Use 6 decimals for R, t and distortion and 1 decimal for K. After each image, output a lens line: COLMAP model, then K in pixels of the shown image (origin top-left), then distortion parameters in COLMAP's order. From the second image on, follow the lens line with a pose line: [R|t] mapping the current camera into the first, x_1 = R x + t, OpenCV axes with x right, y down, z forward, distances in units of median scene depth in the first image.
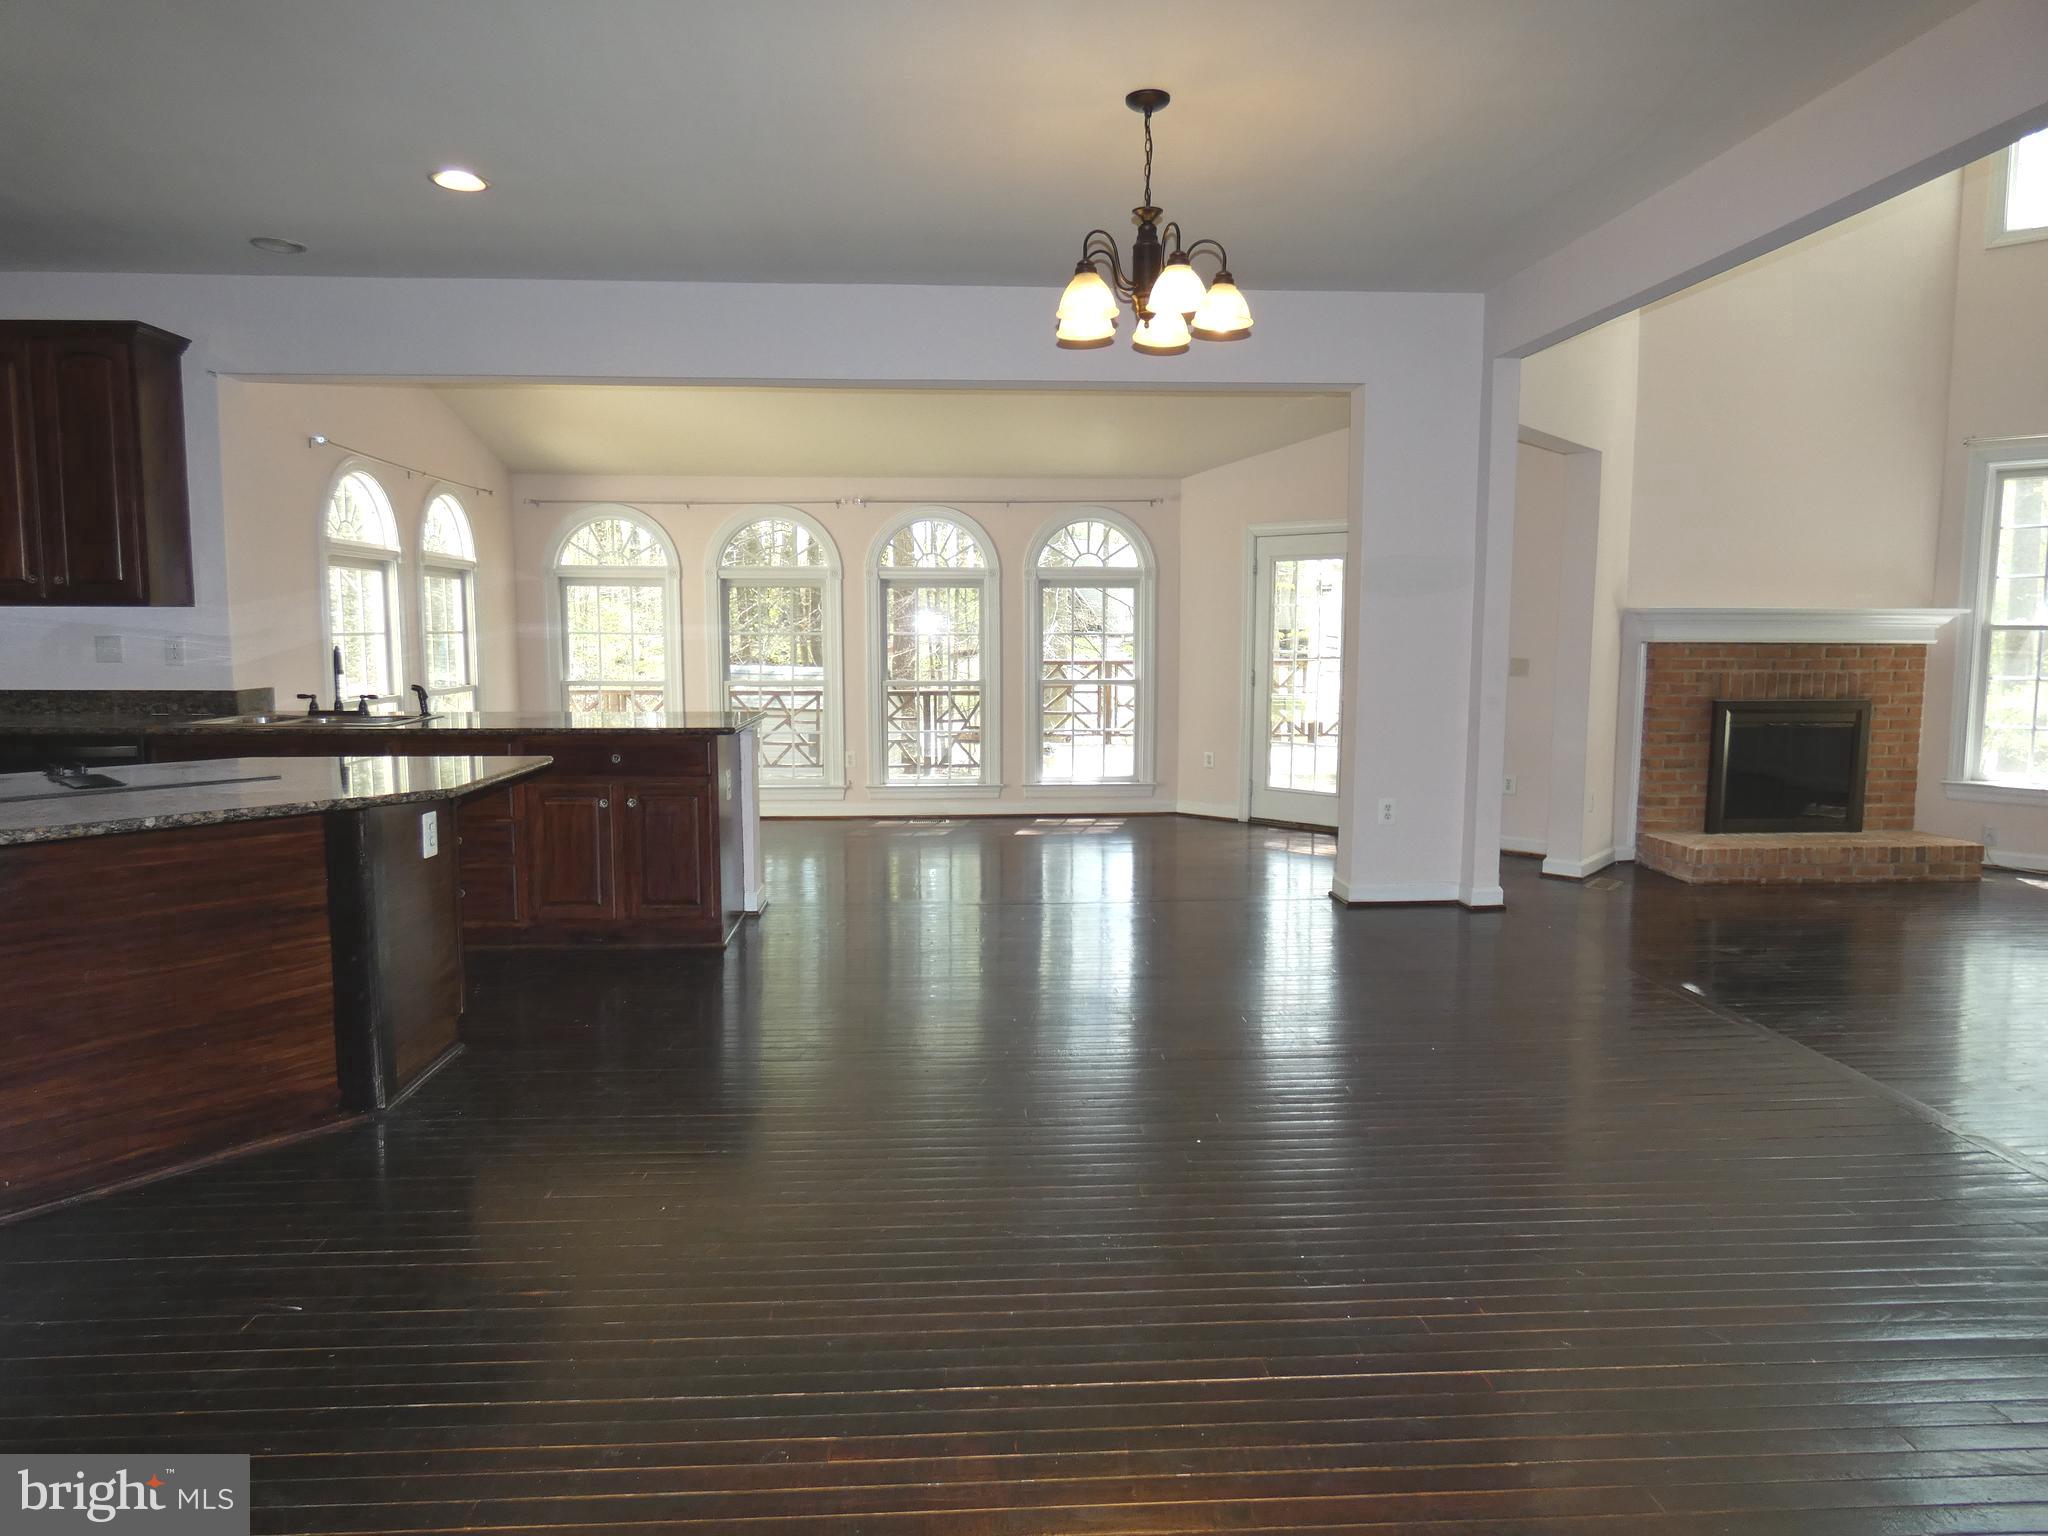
lens RADIAL K [[1230.2, 0, 1022.2], [0, 1230.2, 753.3], [0, 0, 1]] dist [0.009864, -0.010383]
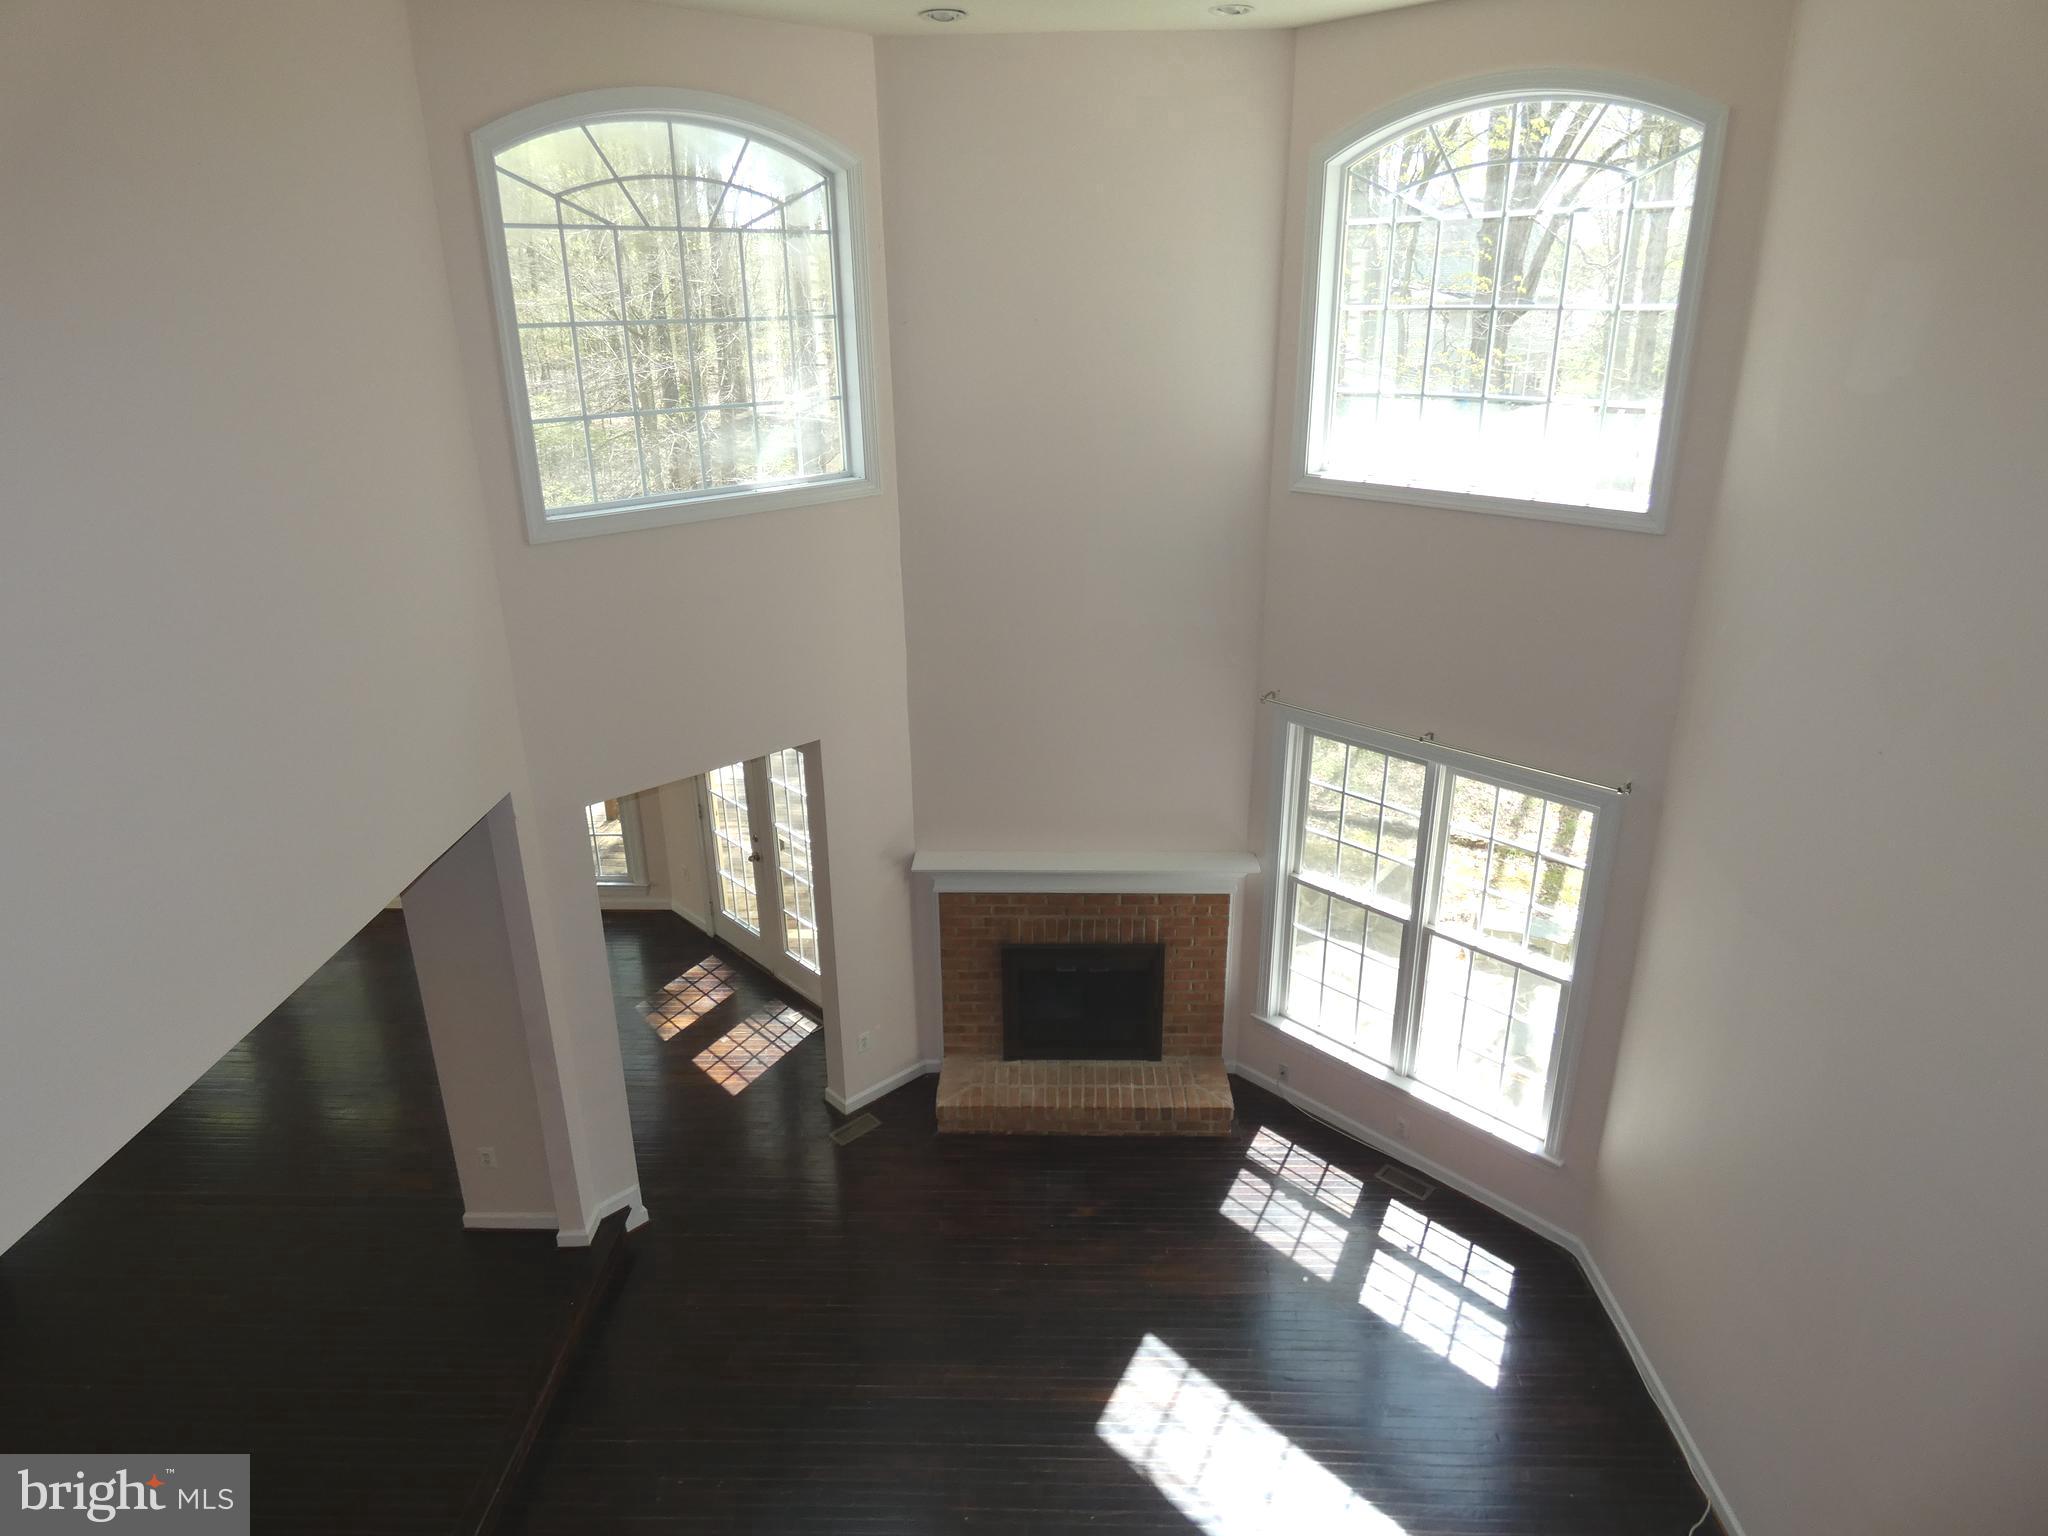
lens RADIAL K [[1230.2, 0, 1034.6], [0, 1230.2, 772.7], [0, 0, 1]] dist [0.009864, -0.010383]
pose [[0.995813, 0.025812, -0.087692, 0.658442], [-0.001284, 0.963160, 0.268925, -0.437324], [0.091403, -0.267686, 0.959161, 0.079735]]
